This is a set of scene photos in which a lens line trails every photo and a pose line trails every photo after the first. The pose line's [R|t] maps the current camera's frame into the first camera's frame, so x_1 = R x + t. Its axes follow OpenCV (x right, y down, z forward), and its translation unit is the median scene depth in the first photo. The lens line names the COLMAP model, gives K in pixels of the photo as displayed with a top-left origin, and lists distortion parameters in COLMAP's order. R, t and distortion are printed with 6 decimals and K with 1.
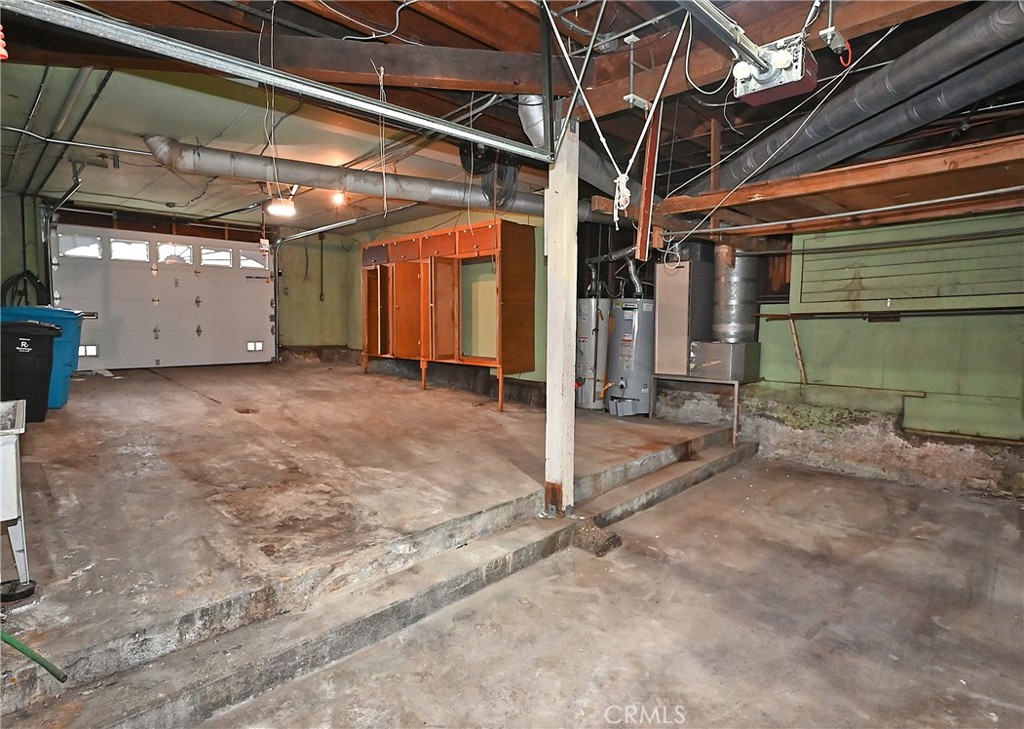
lens RADIAL K [[548.7, 0, 512.0], [0, 548.7, 364.5], [0, 0, 1]] dist [-0.000616, -0.000466]
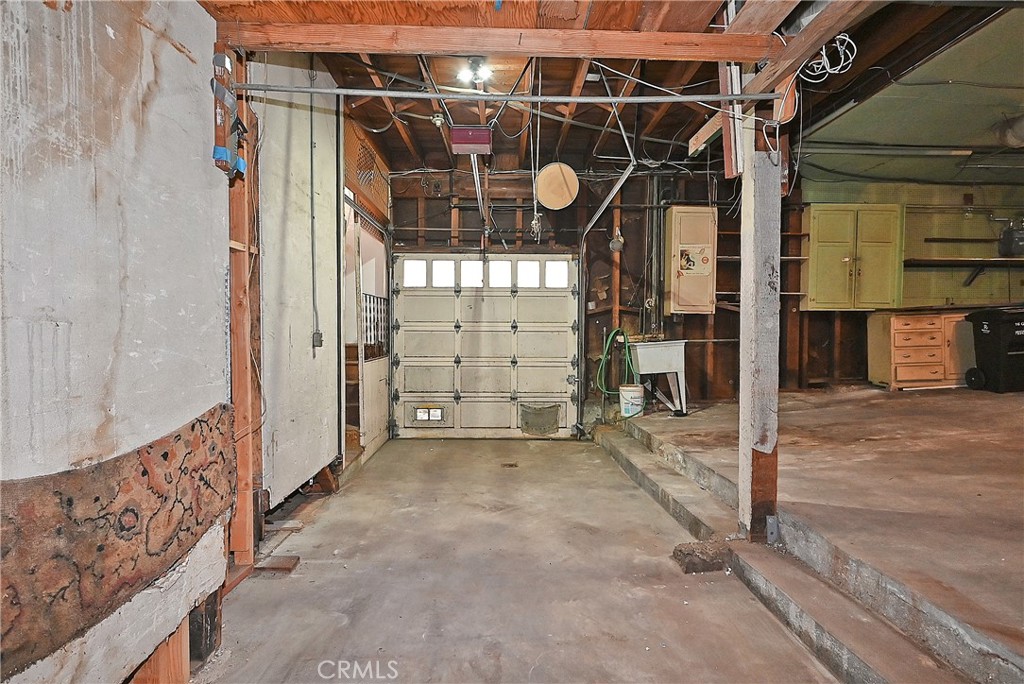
lens RADIAL K [[509.3, 0, 514.5], [0, 509.3, 342.4], [0, 0, 1]] dist [-0.003857, -0.000409]
pose [[-0.689623, 0.013680, -0.724040, 1.045701], [-0.048678, 0.996685, 0.065195, -0.037235], [0.722531, 0.080205, -0.686670, 1.535634]]
